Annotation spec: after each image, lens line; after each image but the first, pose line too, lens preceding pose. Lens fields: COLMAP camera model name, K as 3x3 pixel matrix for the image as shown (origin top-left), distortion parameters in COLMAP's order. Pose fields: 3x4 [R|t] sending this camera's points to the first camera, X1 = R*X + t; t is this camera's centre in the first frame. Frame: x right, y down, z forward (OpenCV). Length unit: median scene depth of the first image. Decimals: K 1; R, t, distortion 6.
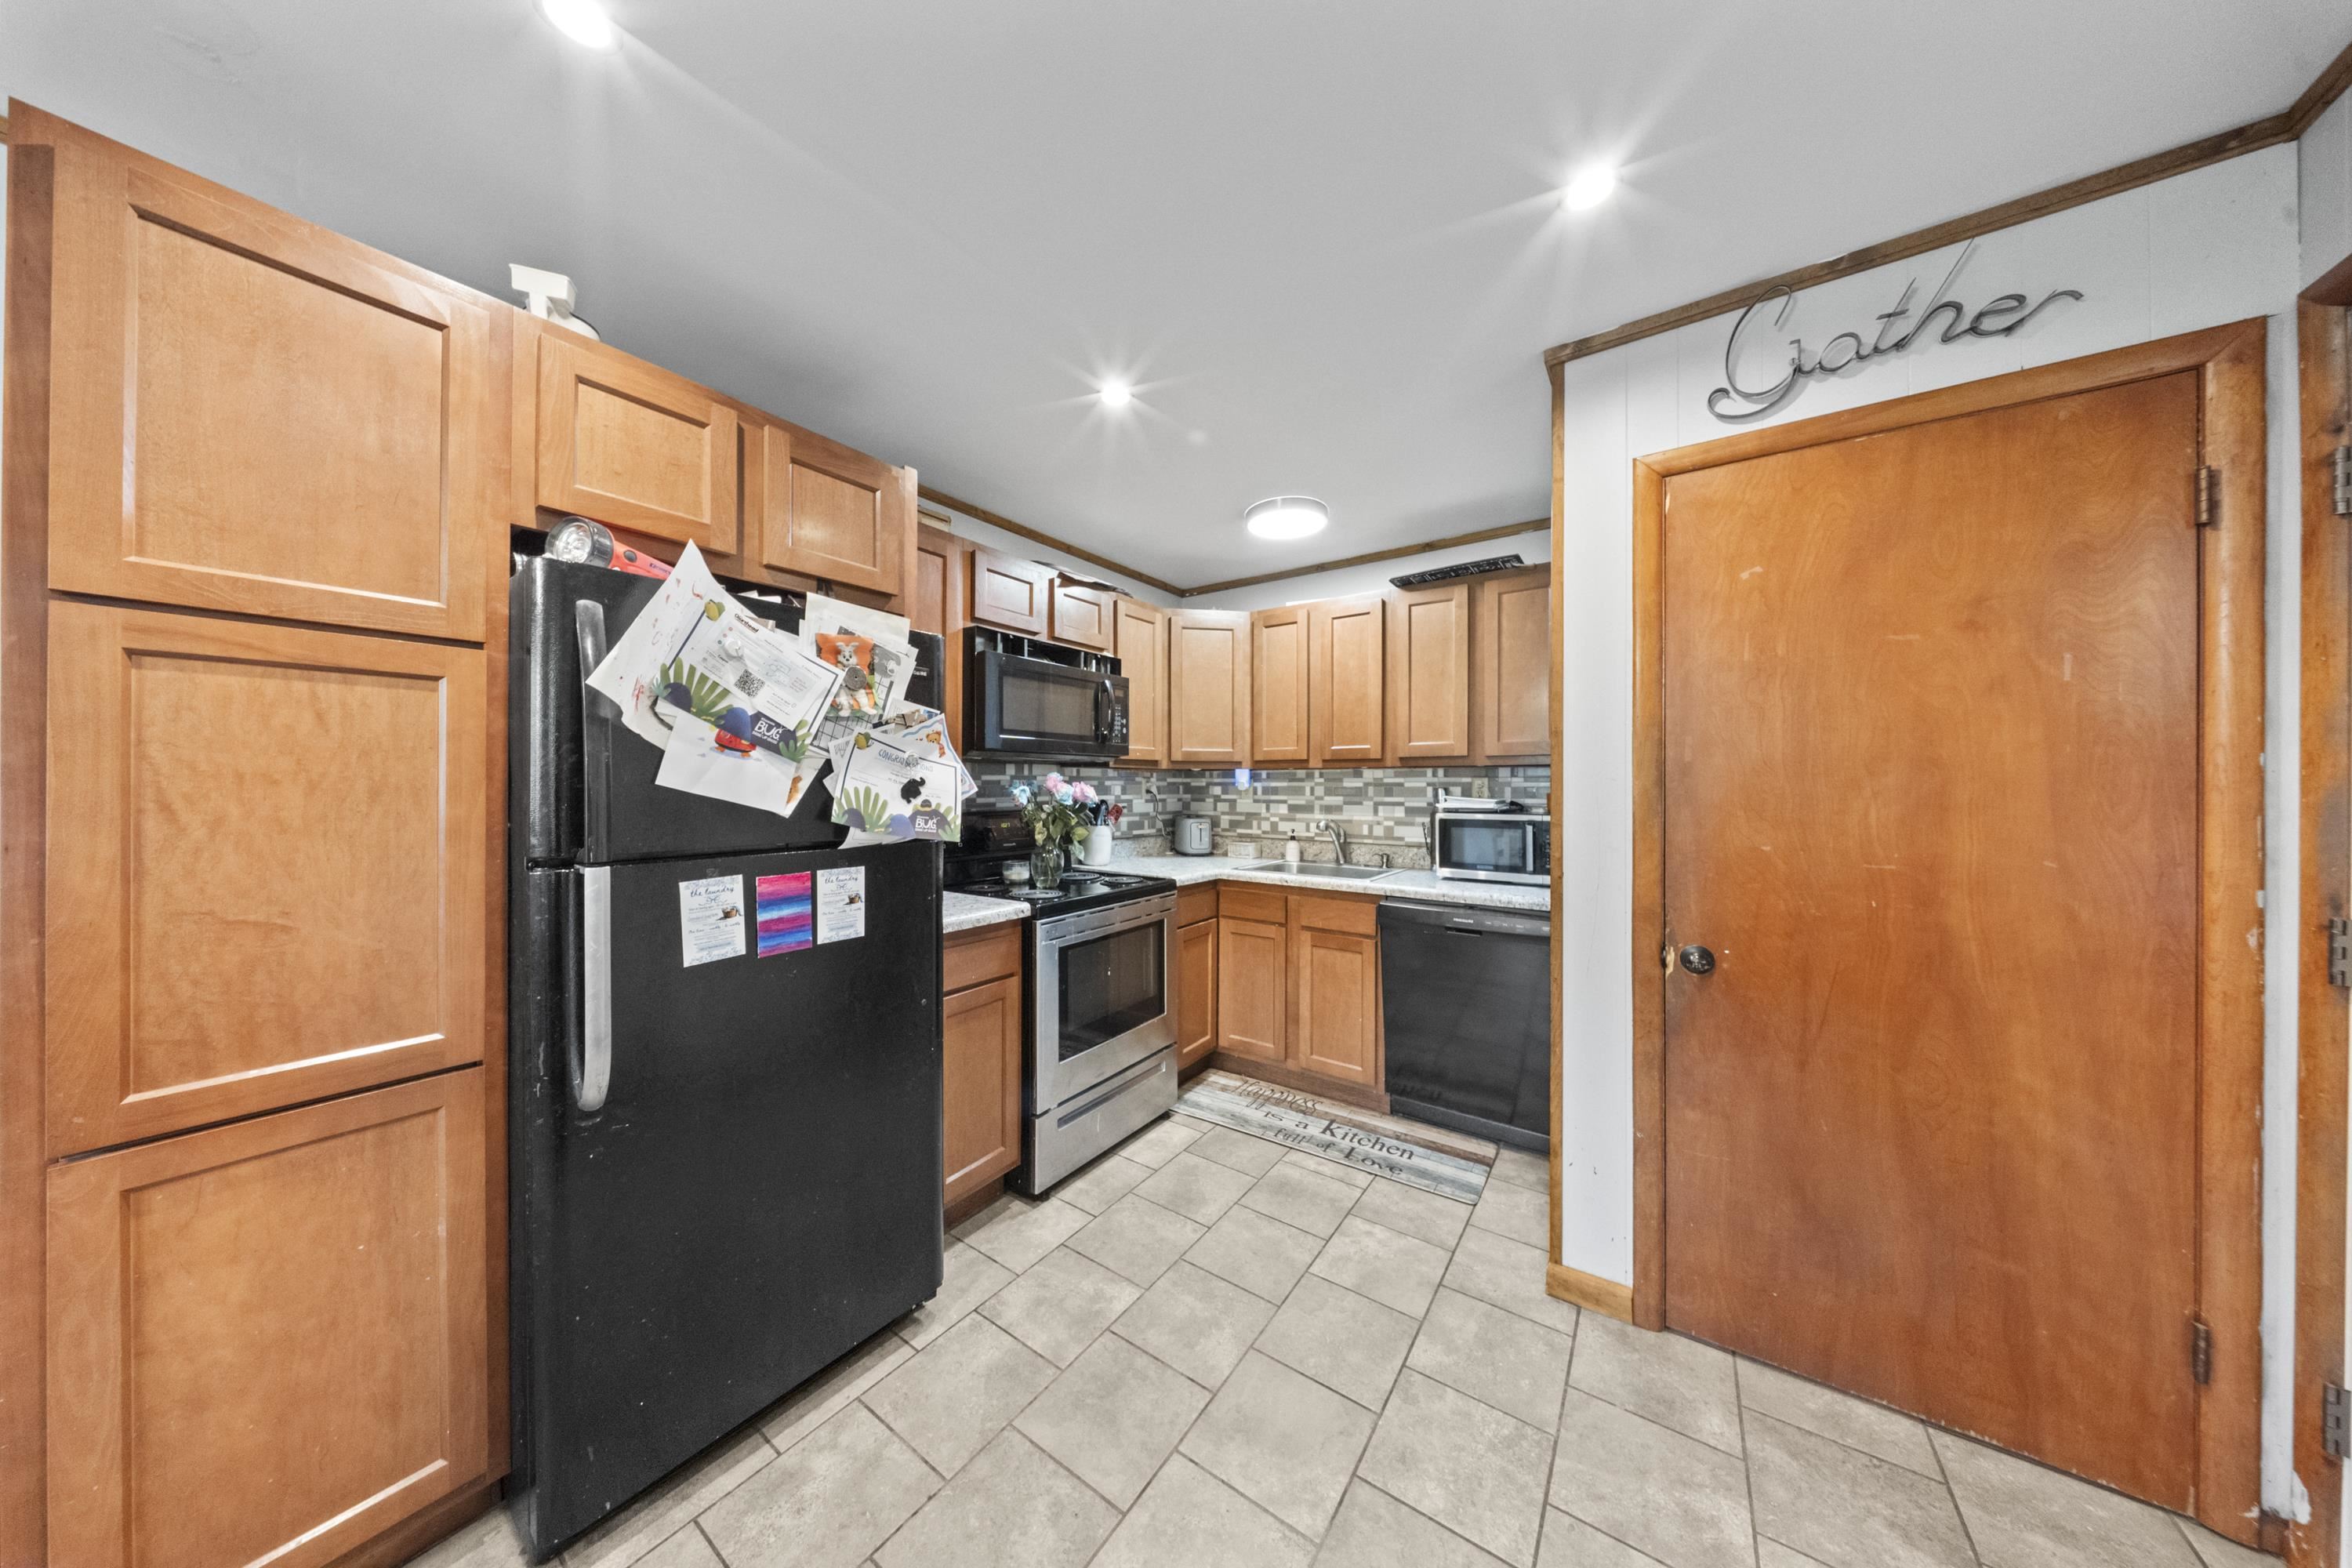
lens RADIAL K [[696.9, 0, 1171.9], [0, 696.9, 783.3], [0, 0, 1]] dist [0.000678, -0.000656]
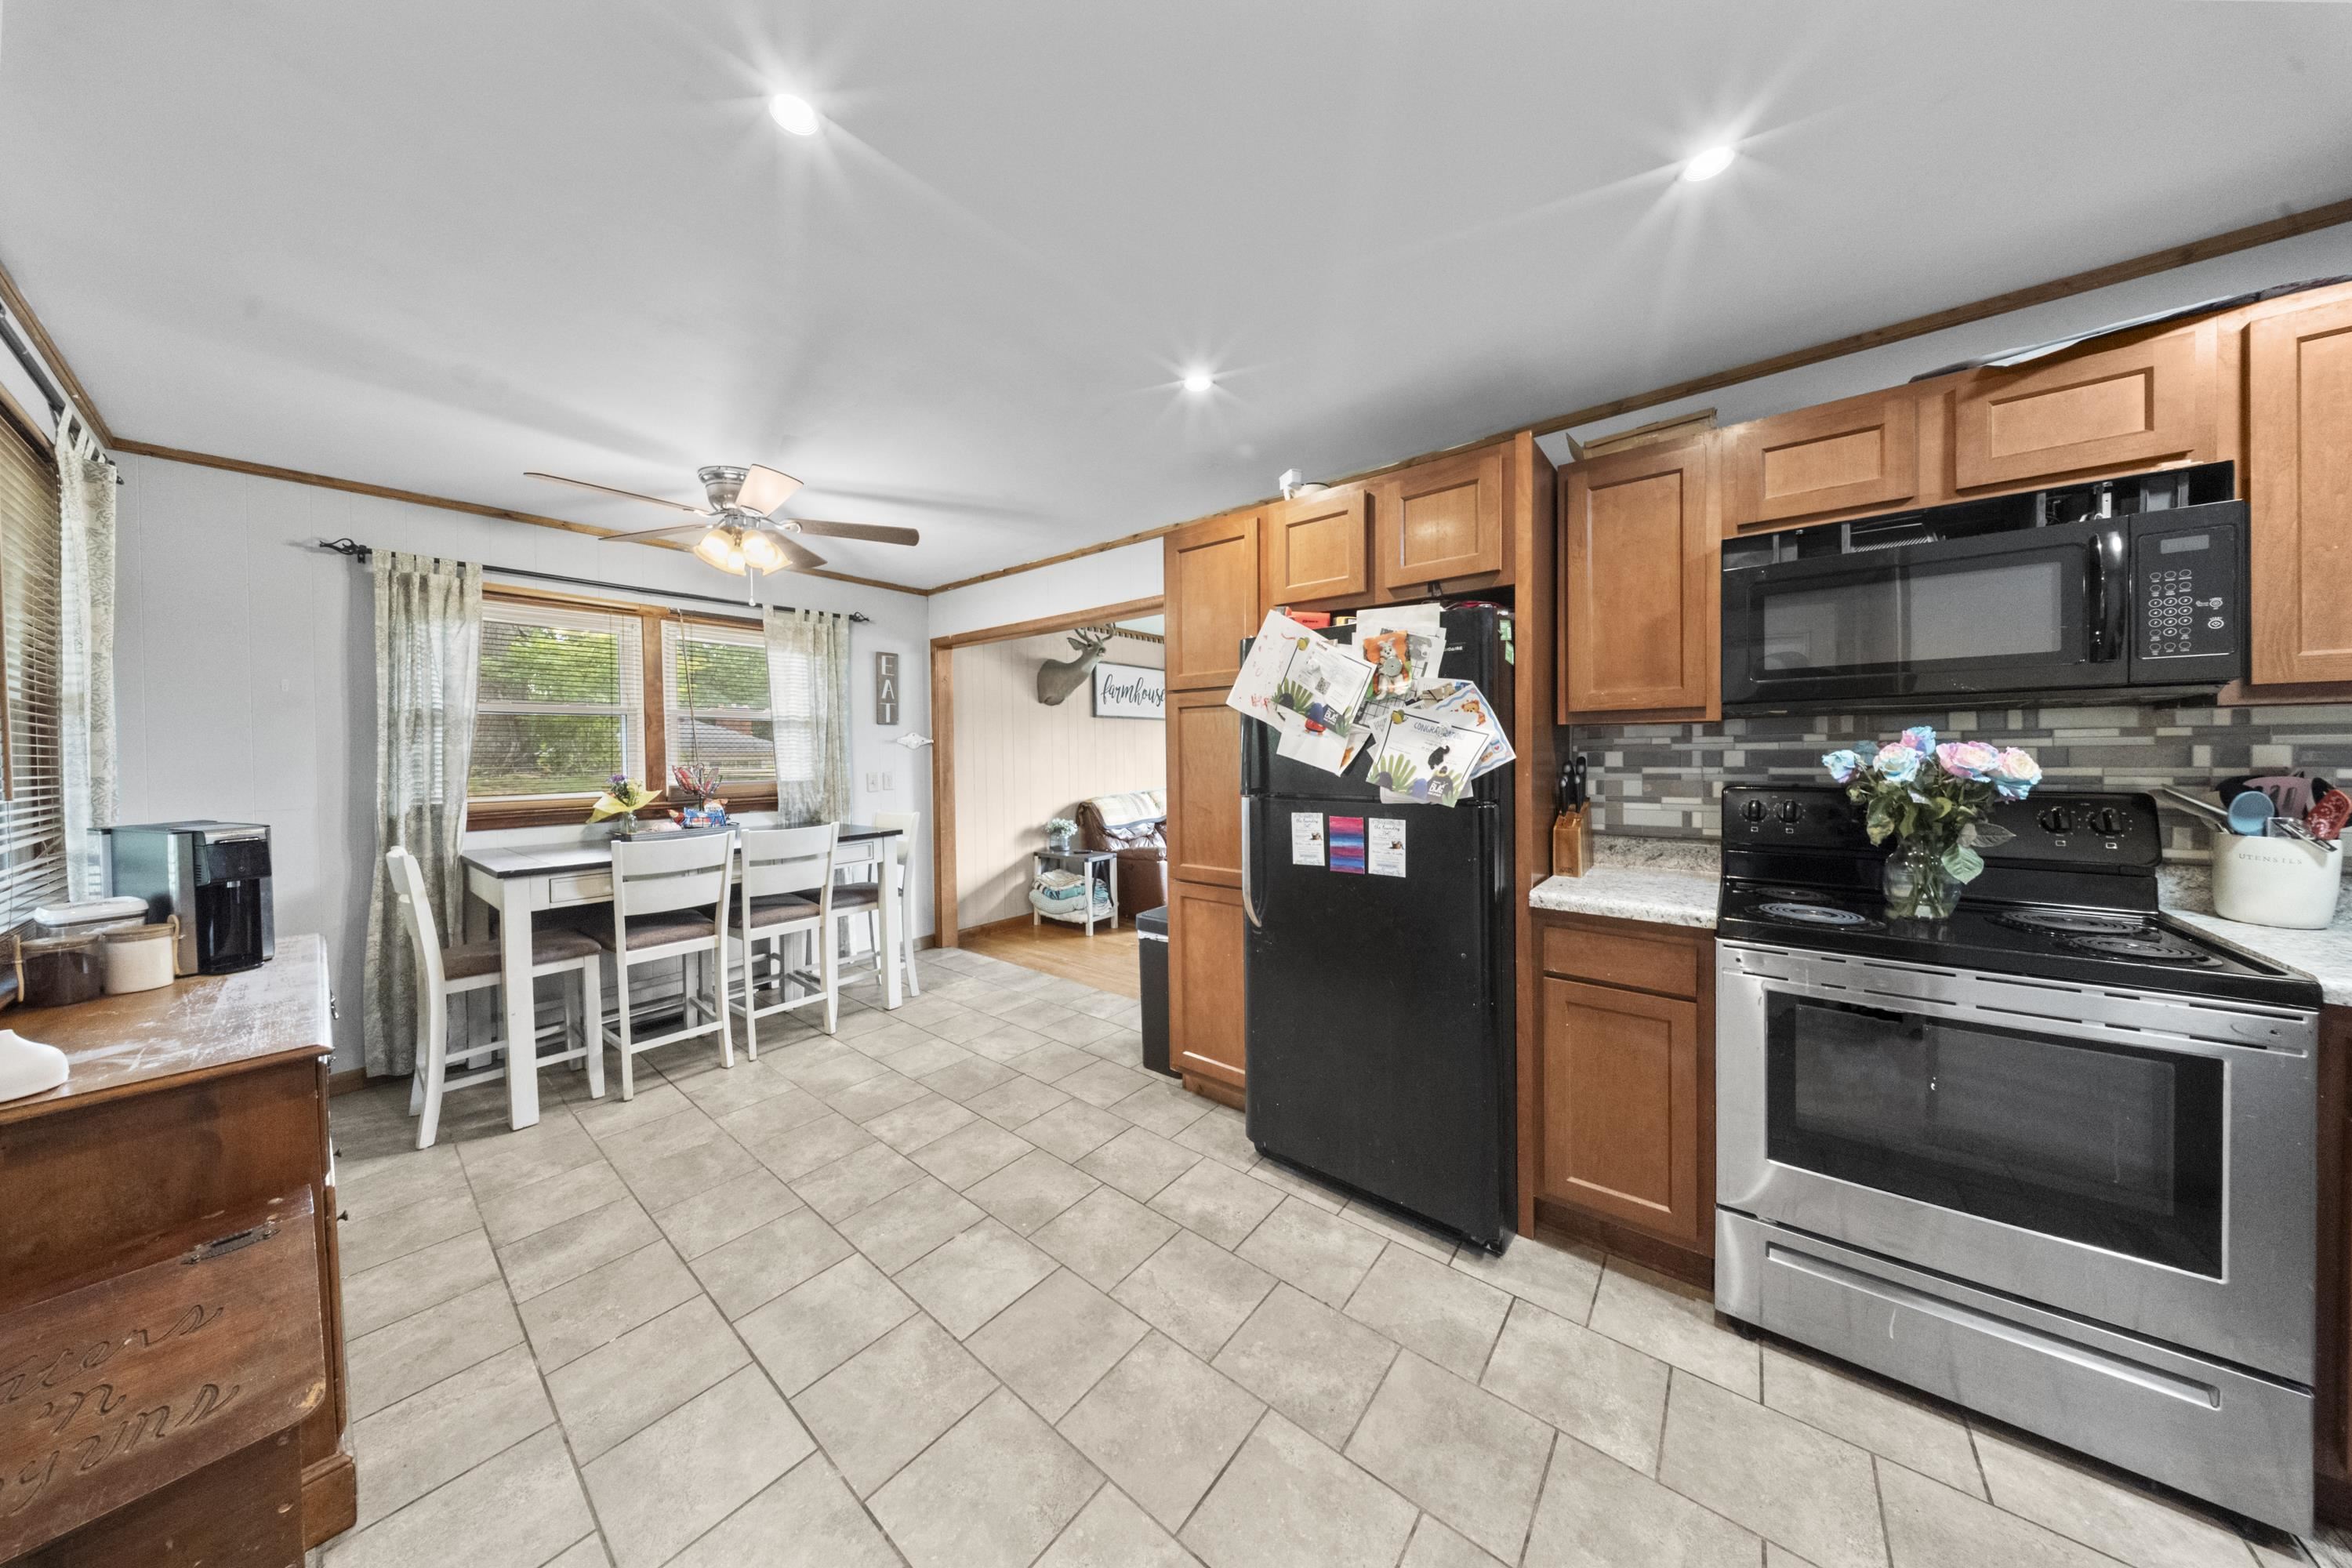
lens RADIAL K [[696.9, 0, 1163.6], [0, 696.9, 761.2], [0, 0, 1]] dist [0.000678, -0.000656]
pose [[-0.074424, 0.012717, -0.997146, 0.798231], [0.012515, 0.999852, 0.011817, -0.003134], [0.997148, -0.011599, -0.074572, 0.671871]]
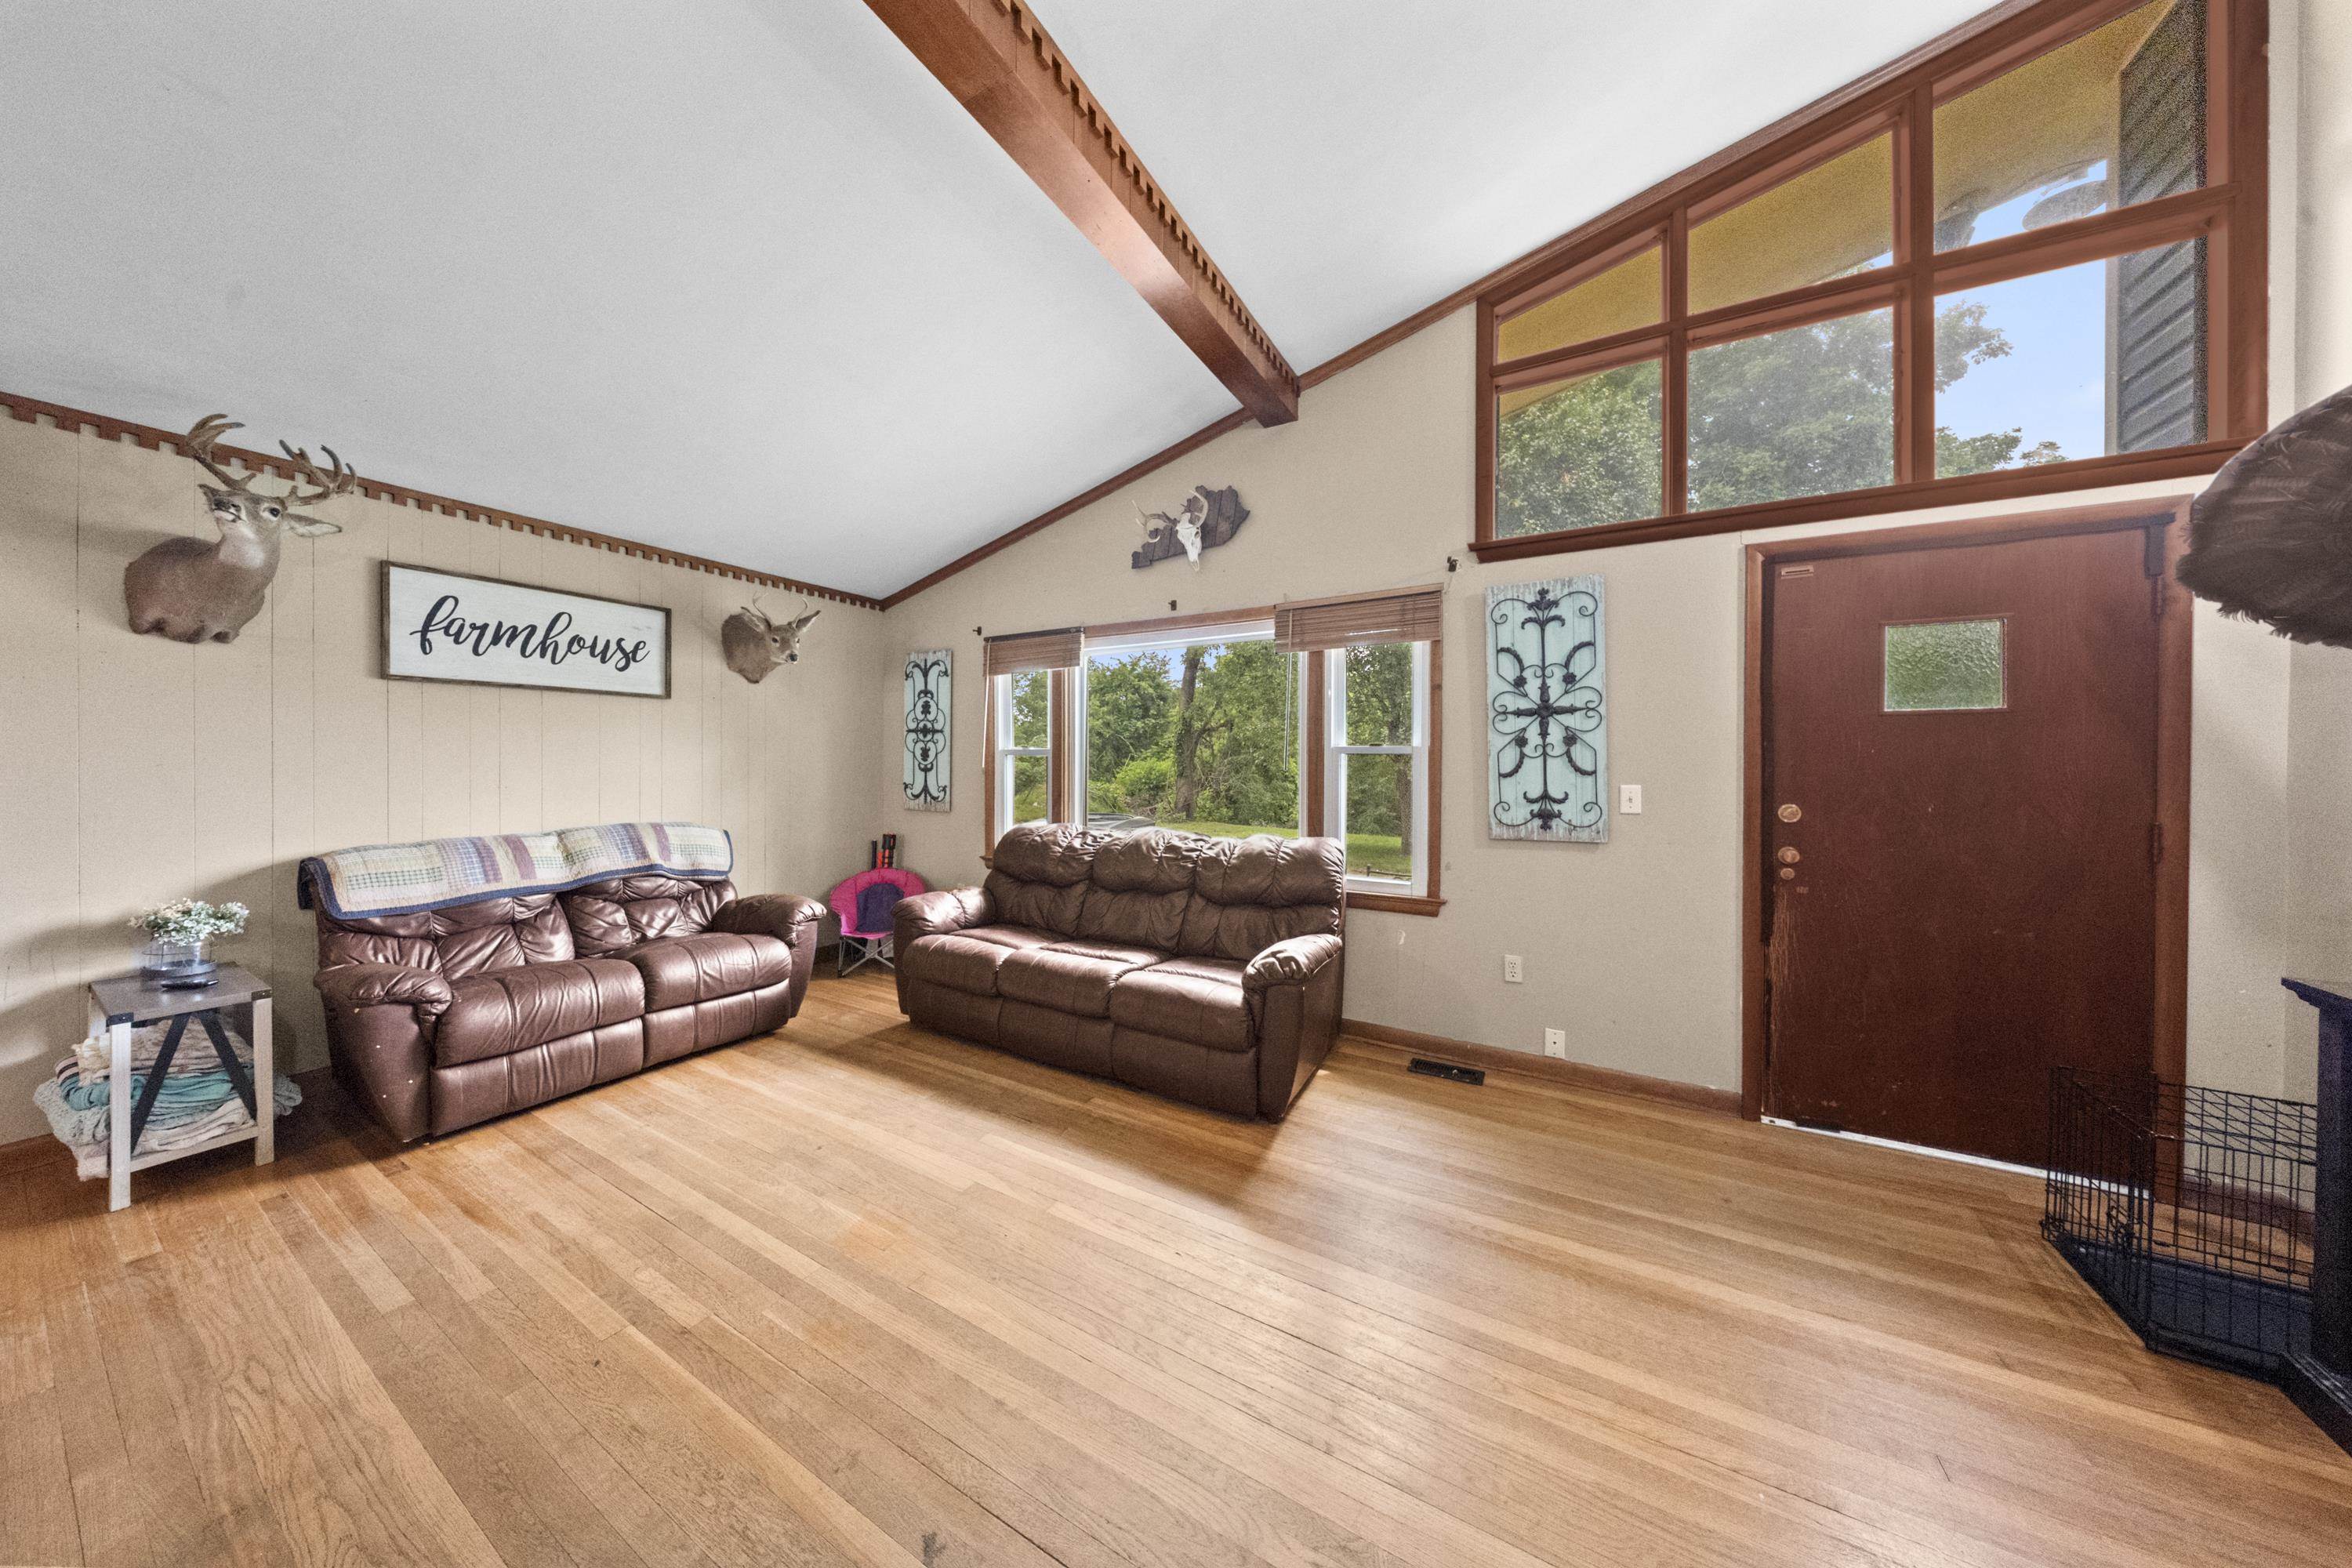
lens RADIAL K [[696.9, 0, 1150.0], [0, 696.9, 767.5], [0, 0, 1]] dist [0.000678, -0.000656]
pose [[0.089923, 0.005111, -0.995936, -1.026894], [-0.005844, 0.999972, 0.004604, 0.009761], [0.995932, 0.005406, 0.089951, 1.876643]]
